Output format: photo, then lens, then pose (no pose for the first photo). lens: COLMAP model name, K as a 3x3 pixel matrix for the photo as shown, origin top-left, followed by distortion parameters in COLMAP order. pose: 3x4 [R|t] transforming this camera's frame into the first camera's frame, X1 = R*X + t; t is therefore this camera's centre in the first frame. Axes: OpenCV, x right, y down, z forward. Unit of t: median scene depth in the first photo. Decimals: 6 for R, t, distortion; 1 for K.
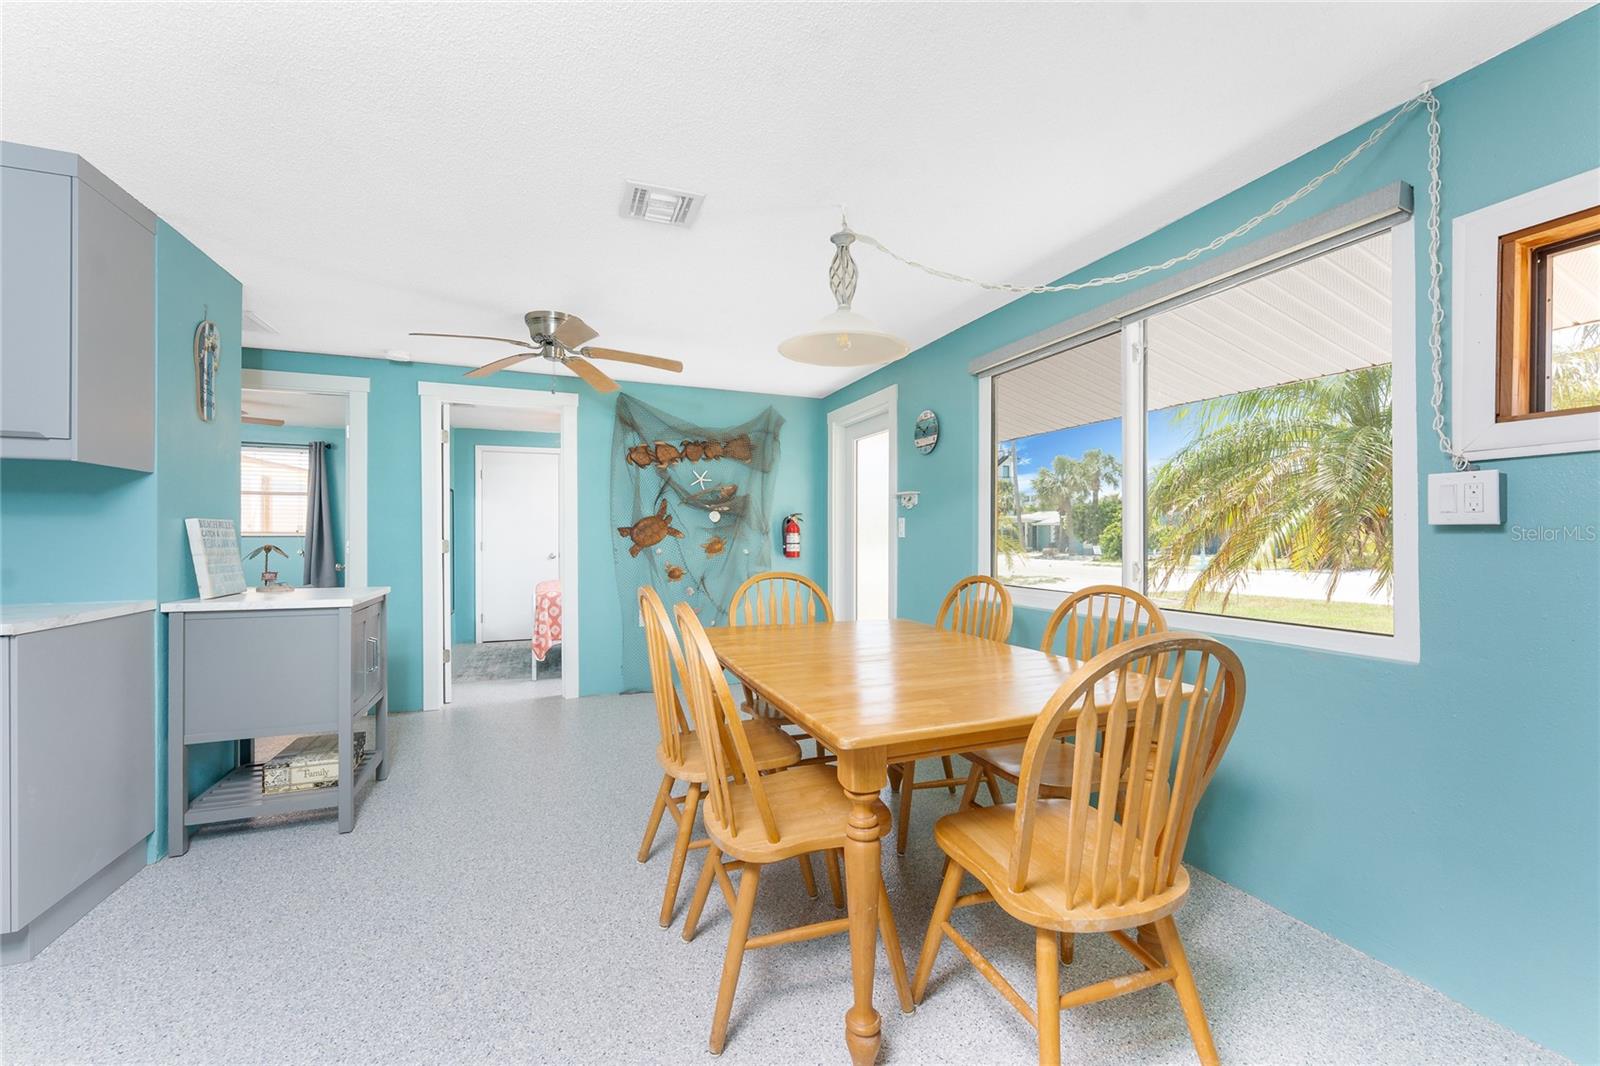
lens RADIAL K [[645.8, 0, 800.0], [0, 645.8, 533.0], [0, 0, 1]] dist [0.000677, 0.000315]
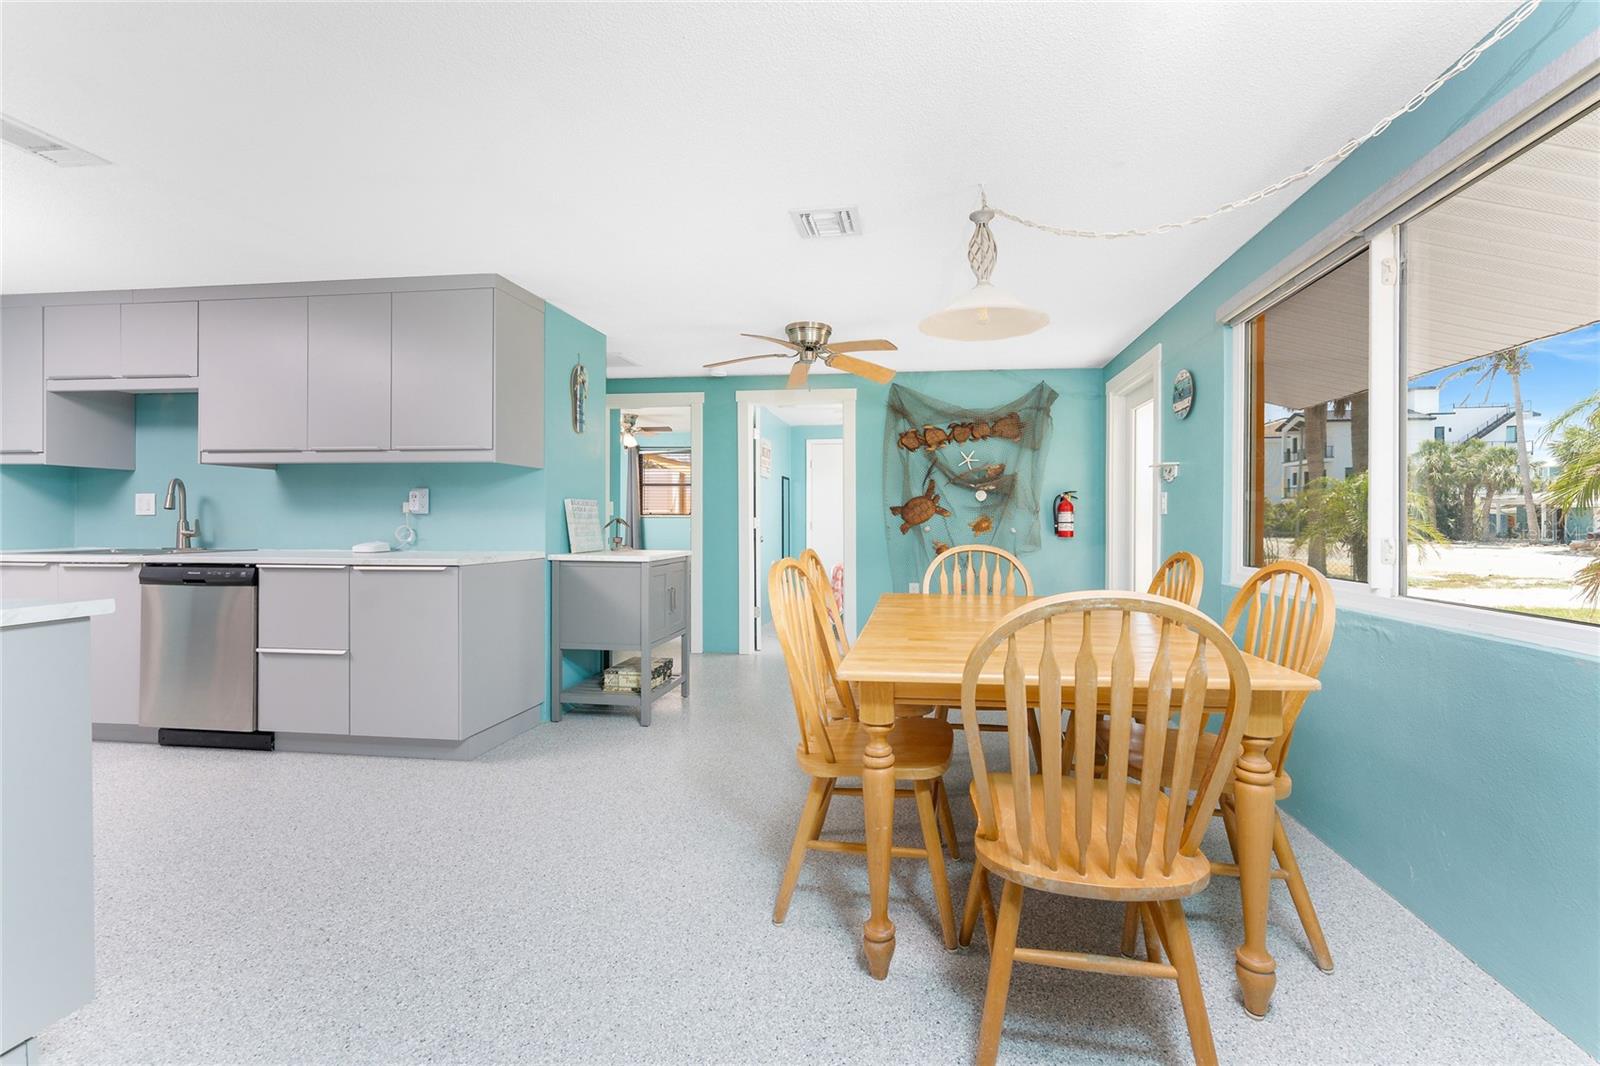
lens RADIAL K [[648.8, 0, 837.3], [0, 648.8, 521.9], [0, 0, 1]] dist [0.000417, 0.000008]
pose [[0.876443, 0.003038, -0.481496, 0.167611], [-0.000990, 0.999989, 0.004507, 0.012056], [0.481504, -0.003473, 0.876437, -0.006600]]
